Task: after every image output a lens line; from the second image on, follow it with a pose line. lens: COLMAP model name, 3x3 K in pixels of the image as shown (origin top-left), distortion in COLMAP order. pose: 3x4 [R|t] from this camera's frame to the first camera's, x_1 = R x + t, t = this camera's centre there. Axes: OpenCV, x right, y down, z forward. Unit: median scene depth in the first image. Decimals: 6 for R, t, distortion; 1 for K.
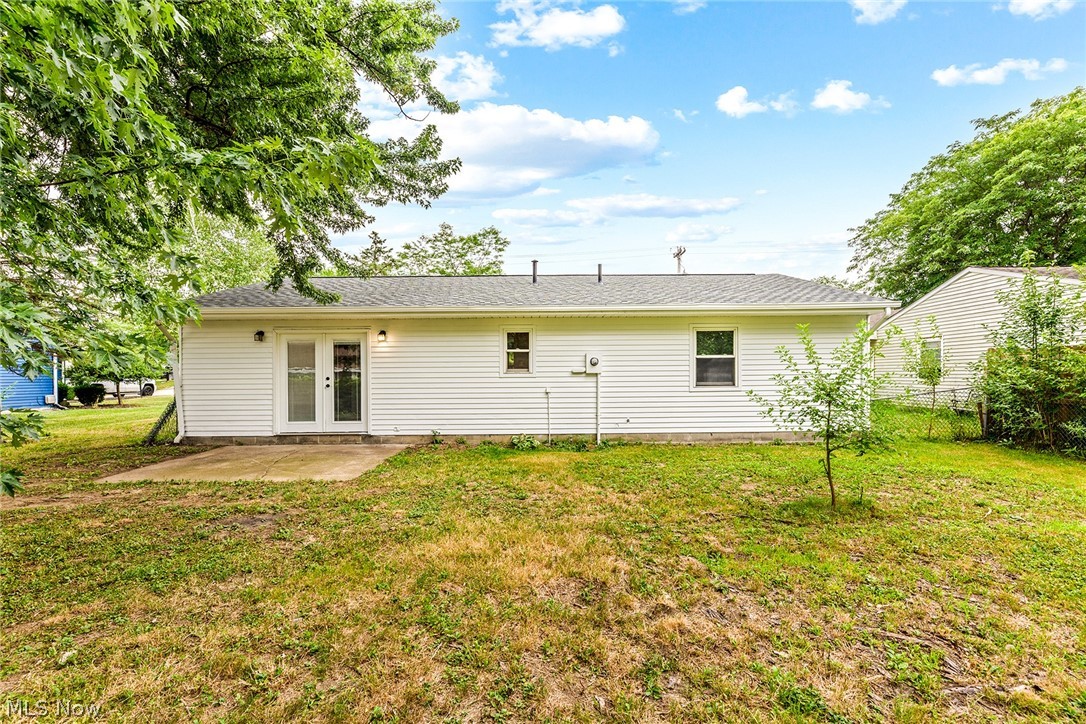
lens RADIAL K [[441.0, 0, 542.1], [0, 441.0, 365.6], [0, 0, 1]] dist [-0.000677, 0.000201]
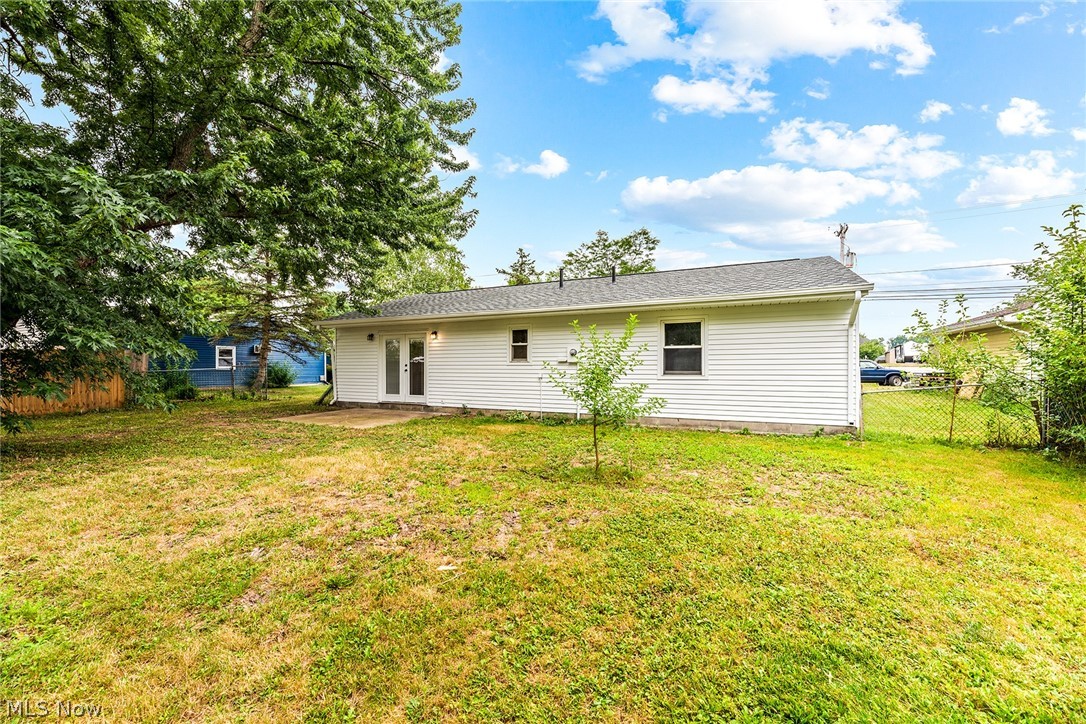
lens RADIAL K [[406.8, 0, 543.0], [0, 406.8, 362.0], [0, 0, 1]] dist [-0.001145, 0.000022]
pose [[0.910003, 0.003537, -0.414586, 0.484132], [0.000990, 0.999942, 0.010705, 0.004380], [0.414600, -0.010152, 0.909947, -0.031431]]
